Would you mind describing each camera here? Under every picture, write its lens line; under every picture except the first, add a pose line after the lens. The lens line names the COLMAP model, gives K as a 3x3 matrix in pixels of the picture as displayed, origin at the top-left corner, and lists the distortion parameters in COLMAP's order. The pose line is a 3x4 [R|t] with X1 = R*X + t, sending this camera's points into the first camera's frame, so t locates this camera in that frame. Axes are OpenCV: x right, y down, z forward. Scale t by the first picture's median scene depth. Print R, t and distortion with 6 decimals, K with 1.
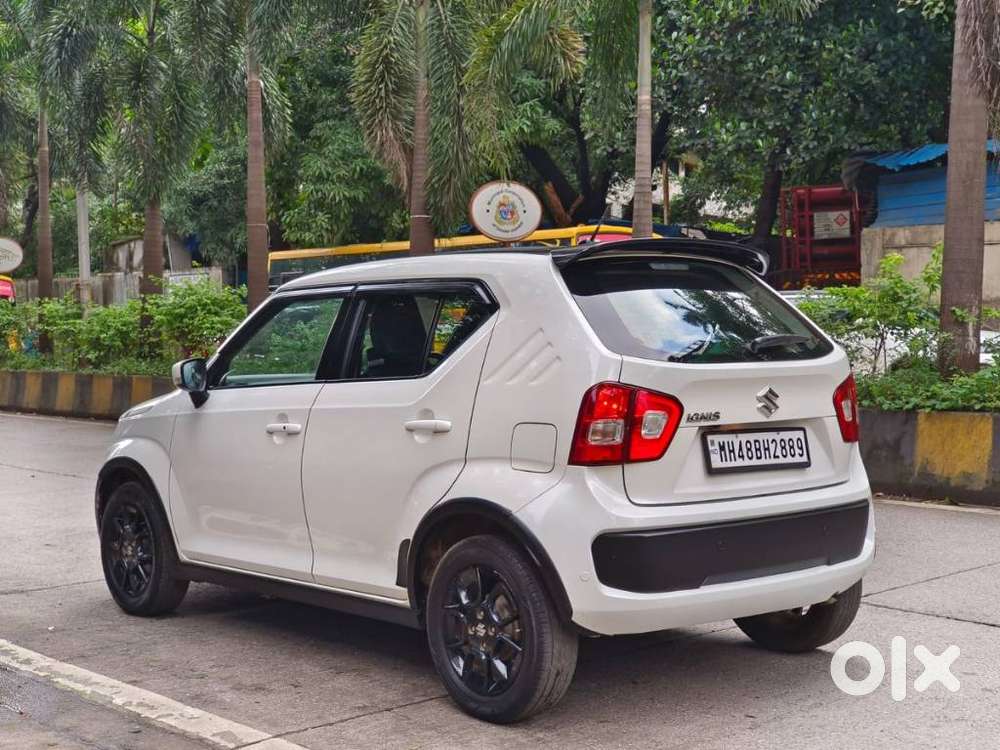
lens RADIAL K [[1465.8, 0, 497.3], [0, 1465.8, 372.5], [0, 0, 1]] dist [0.104141, 0.000000]
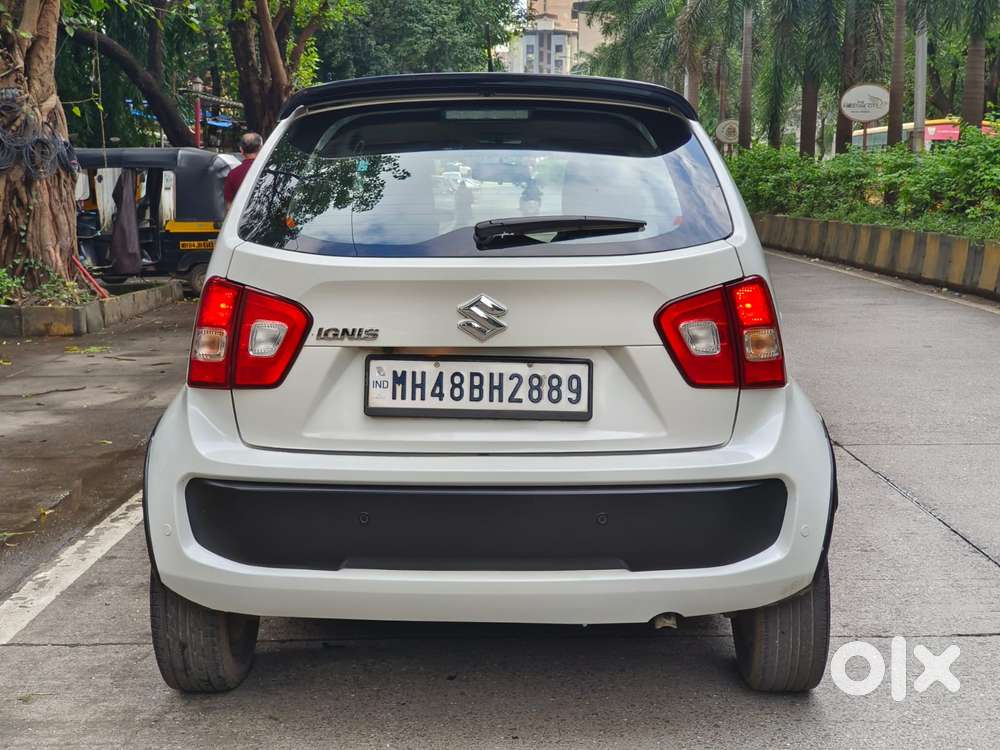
lens RADIAL K [[1465.8, 0, 498.4], [0, 1465.8, 369.7], [0, 0, 1]] dist [0.104141, 0.000000]
pose [[0.742181, 0.092767, -0.663748, 0.631954], [-0.025177, 0.993534, 0.110706, -0.030722], [0.669726, -0.065453, 0.739718, 0.503883]]
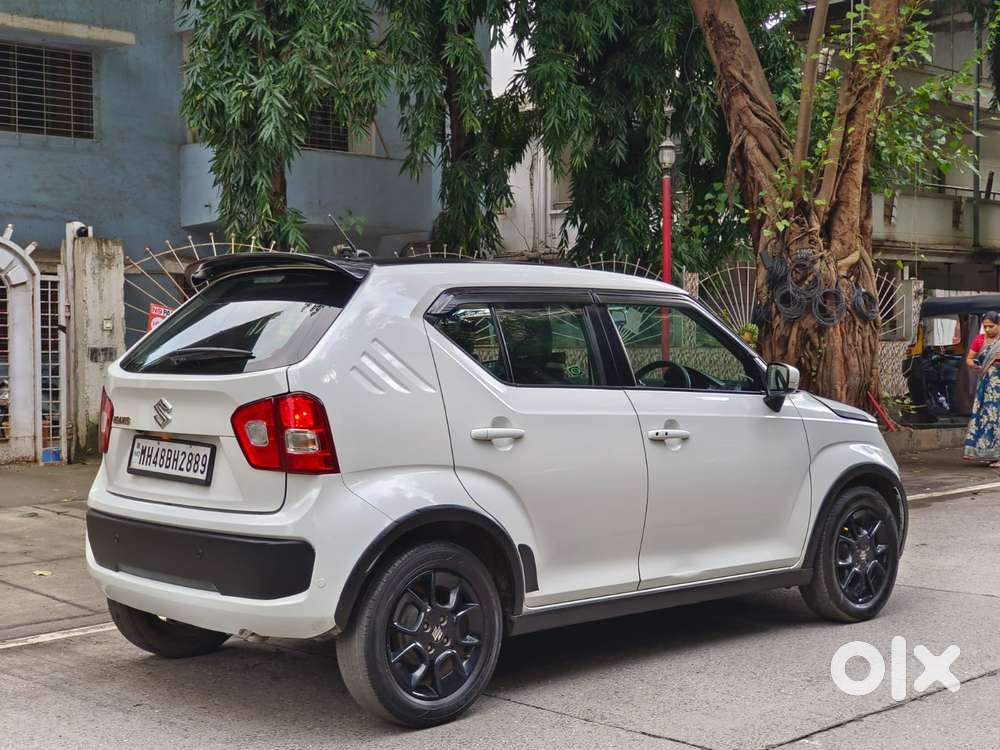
lens RADIAL K [[1465.8, 0, 499.6], [0, 1465.8, 378.3], [0, 0, 1]] dist [0.104141, 0.000000]
pose [[0.044040, 0.040377, -0.998213, 1.215095], [-0.025699, 0.998898, 0.039271, -0.050599], [0.998699, 0.023924, 0.045029, 1.179976]]
